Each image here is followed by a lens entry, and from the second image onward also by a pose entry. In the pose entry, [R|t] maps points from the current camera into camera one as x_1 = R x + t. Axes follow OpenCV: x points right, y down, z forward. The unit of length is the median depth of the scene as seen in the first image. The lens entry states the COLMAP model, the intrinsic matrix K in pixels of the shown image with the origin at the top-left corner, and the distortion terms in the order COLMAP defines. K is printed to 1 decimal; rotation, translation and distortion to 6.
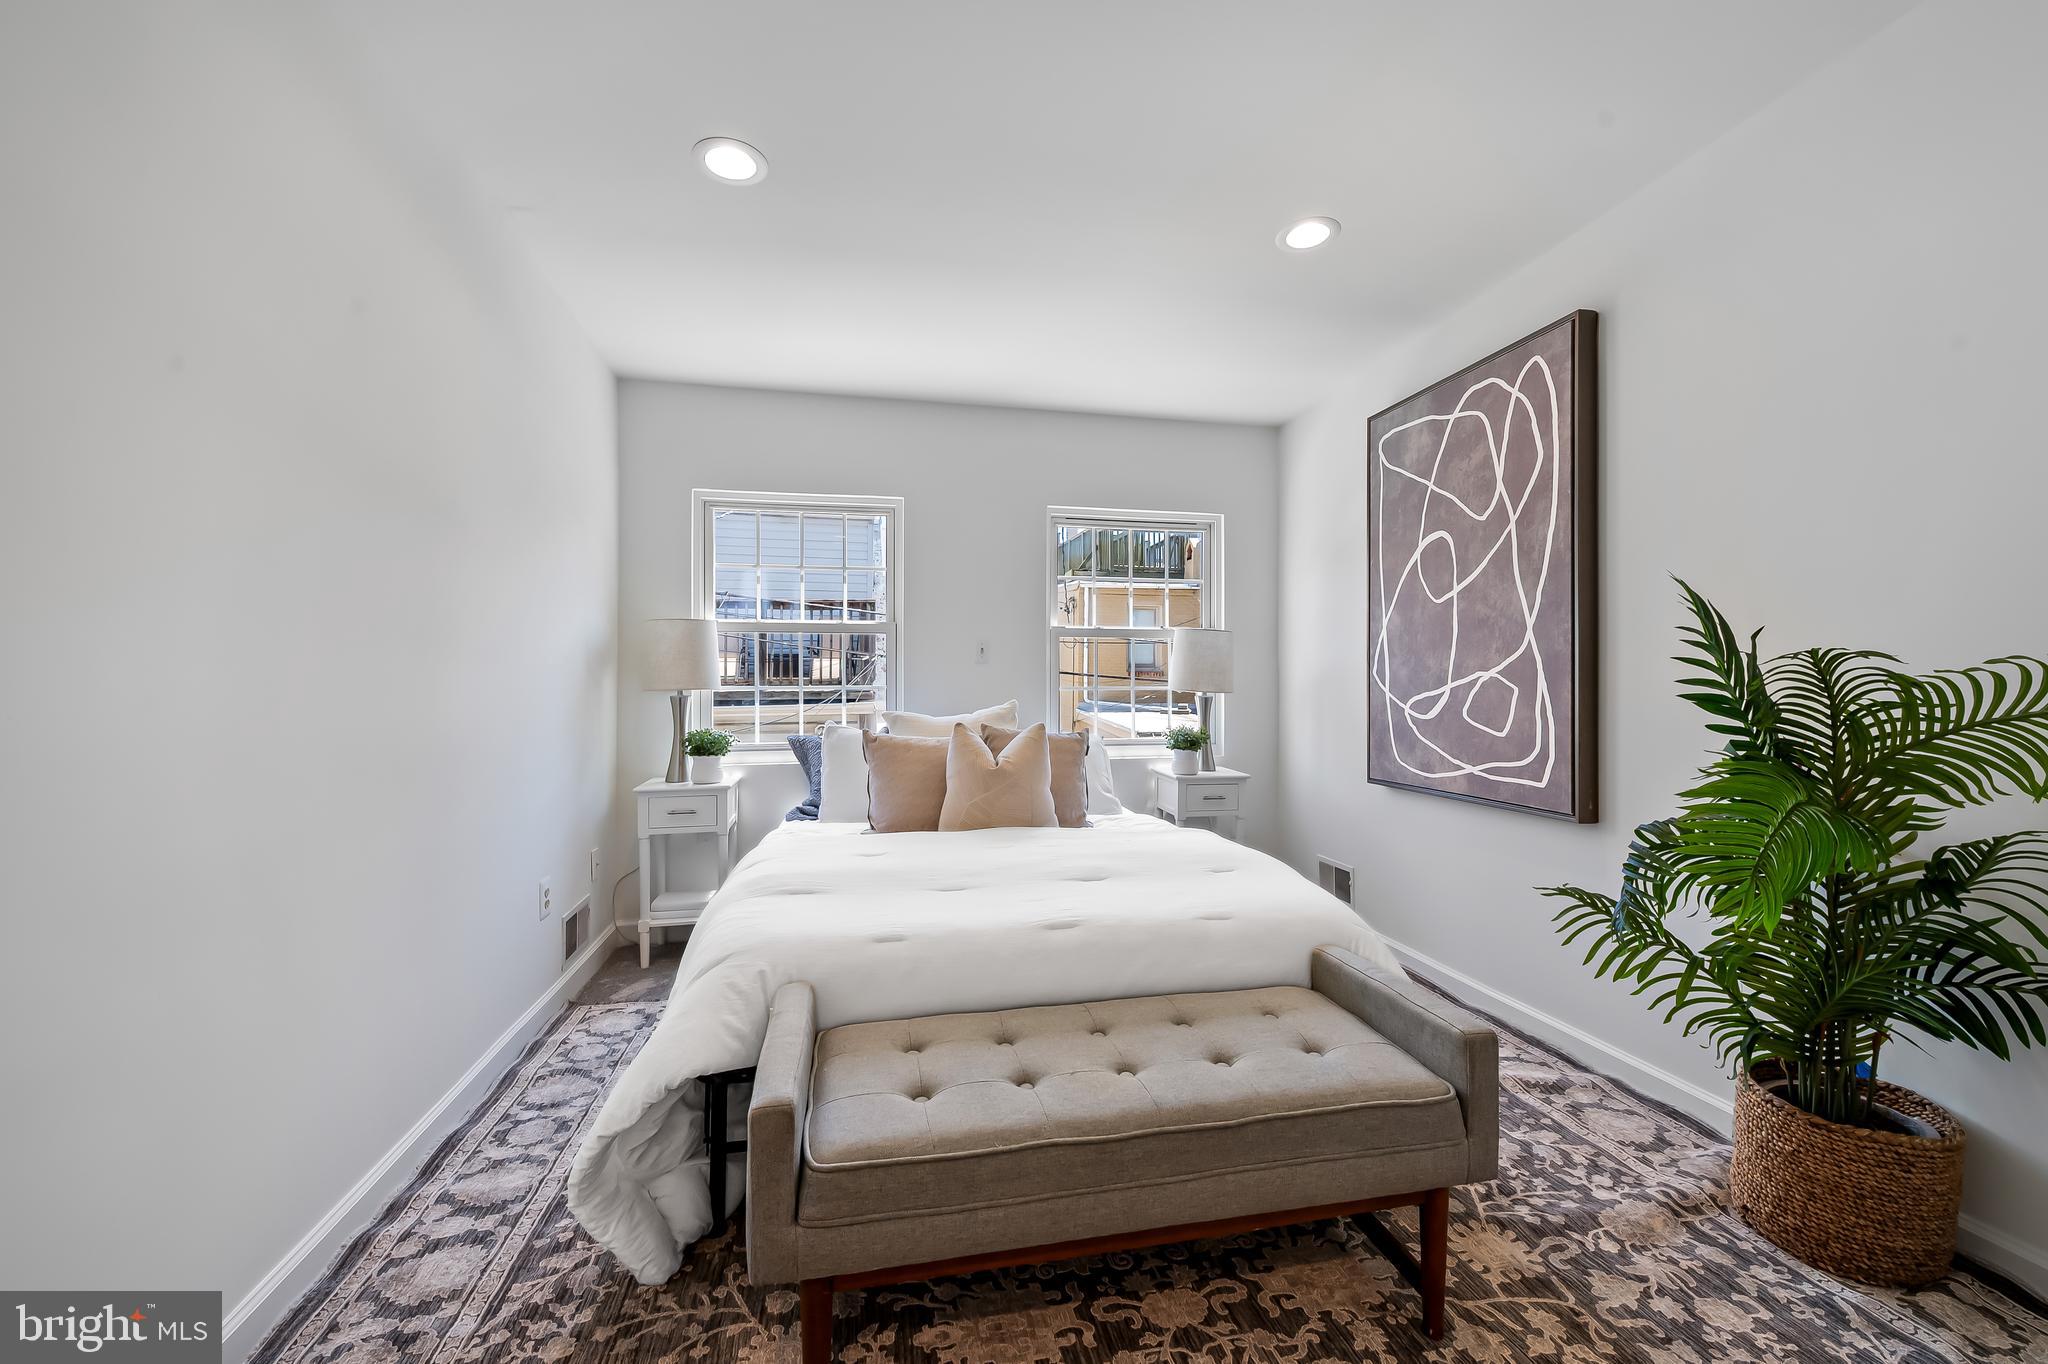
lens RADIAL K [[822.6, 0, 1024.7], [0, 822.6, 683.1], [0, 0, 1]] dist [0.008002, -0.001637]
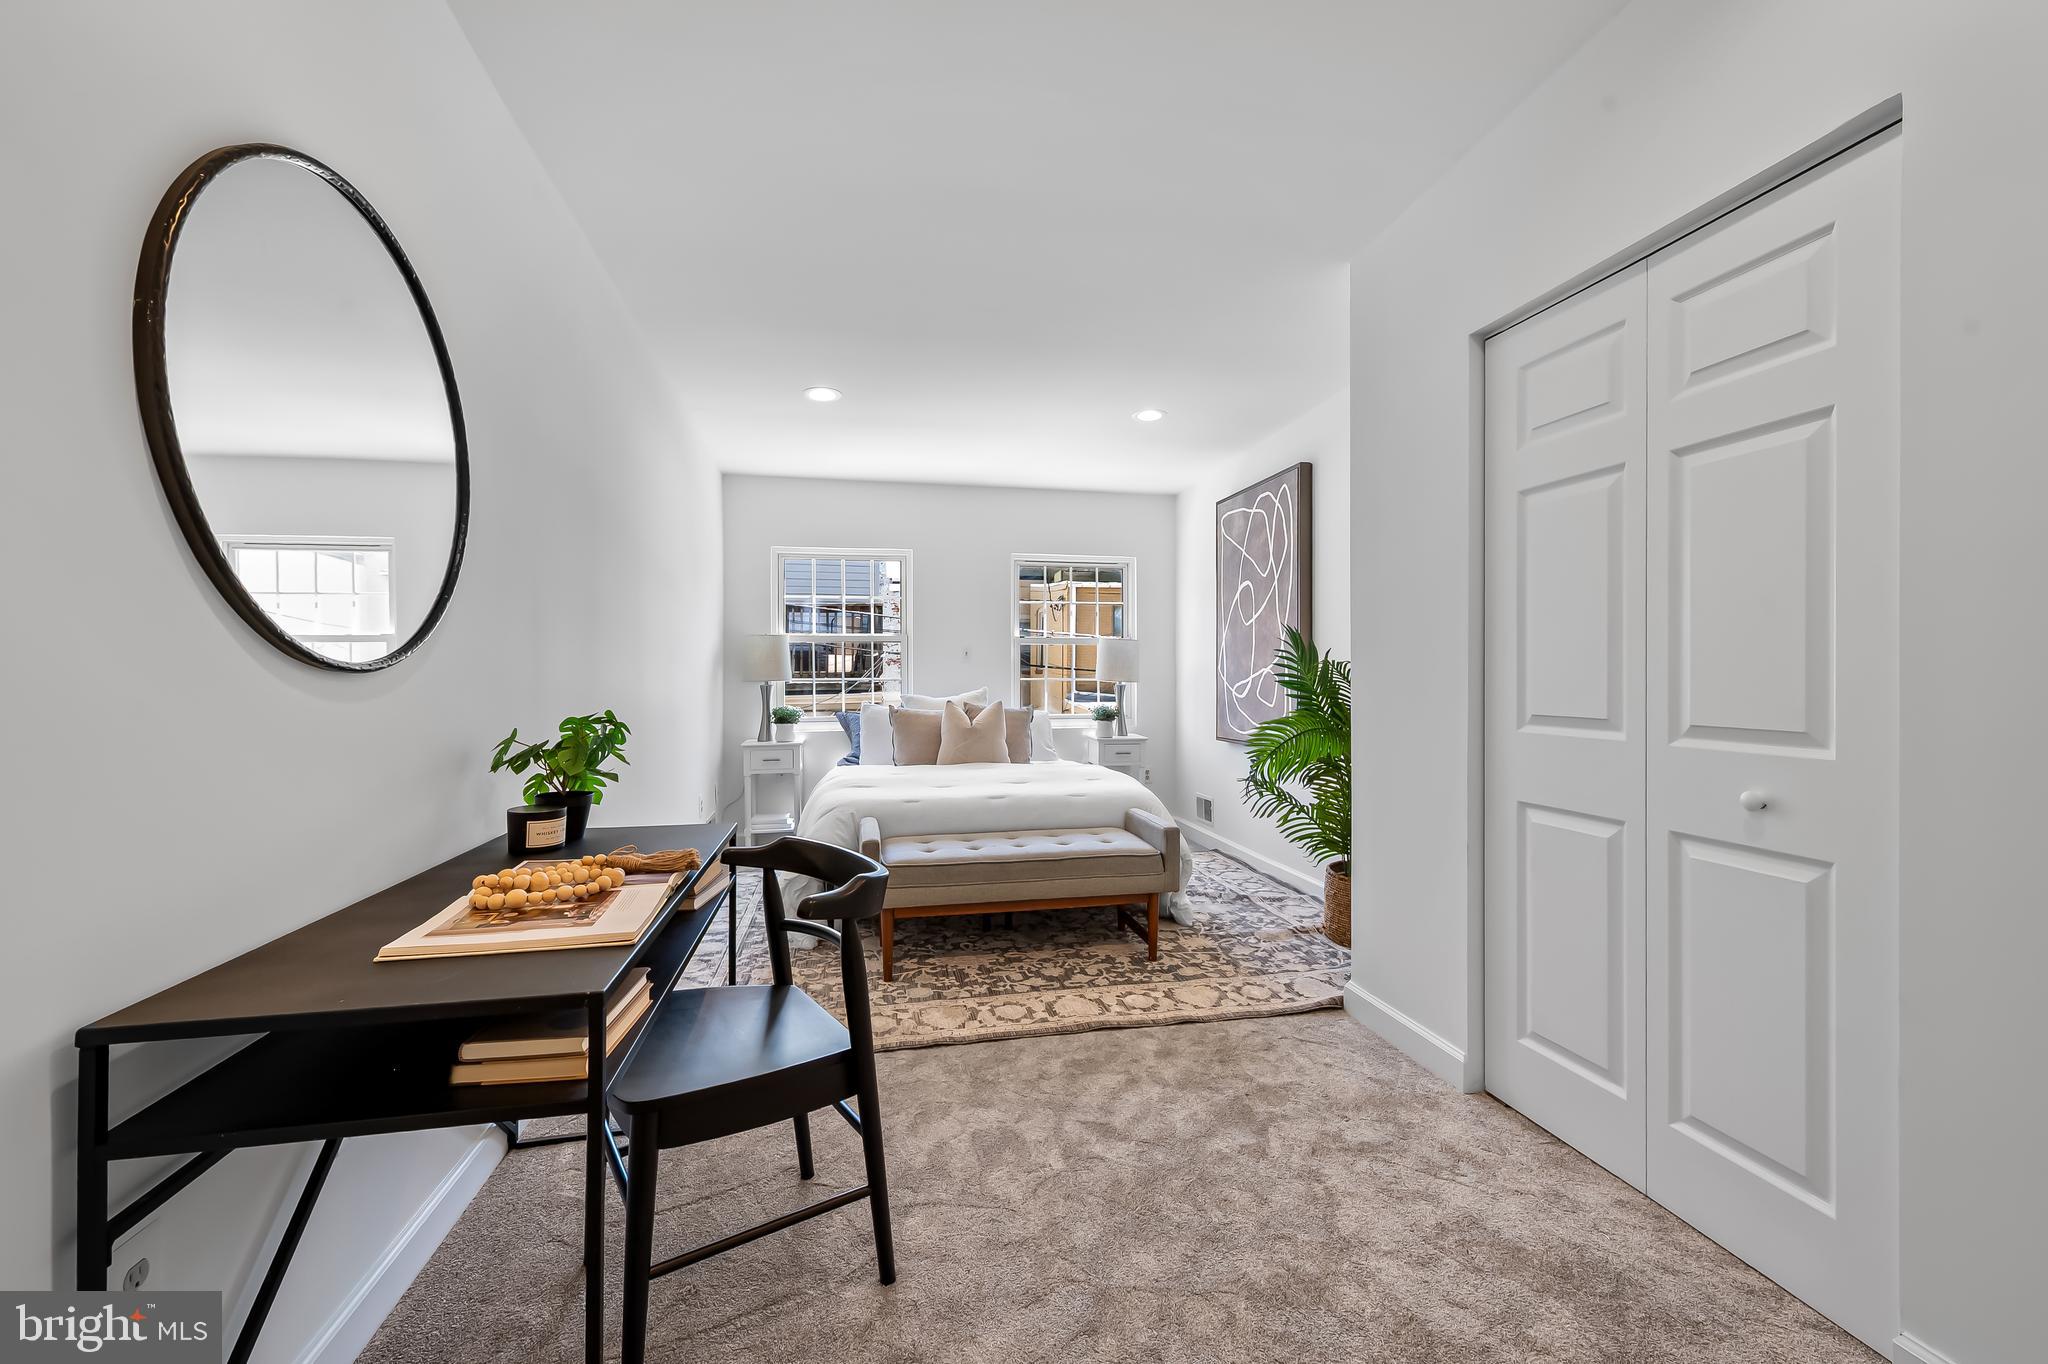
lens RADIAL K [[822.6, 0, 1027.3], [0, 822.6, 676.4], [0, 0, 1]] dist [0.008002, -0.001637]
pose [[0.999988, -0.003350, 0.003577, 0.066303], [0.003343, 0.999993, 0.001837, -0.001836], [-0.003583, -0.001825, 0.999992, -0.598629]]
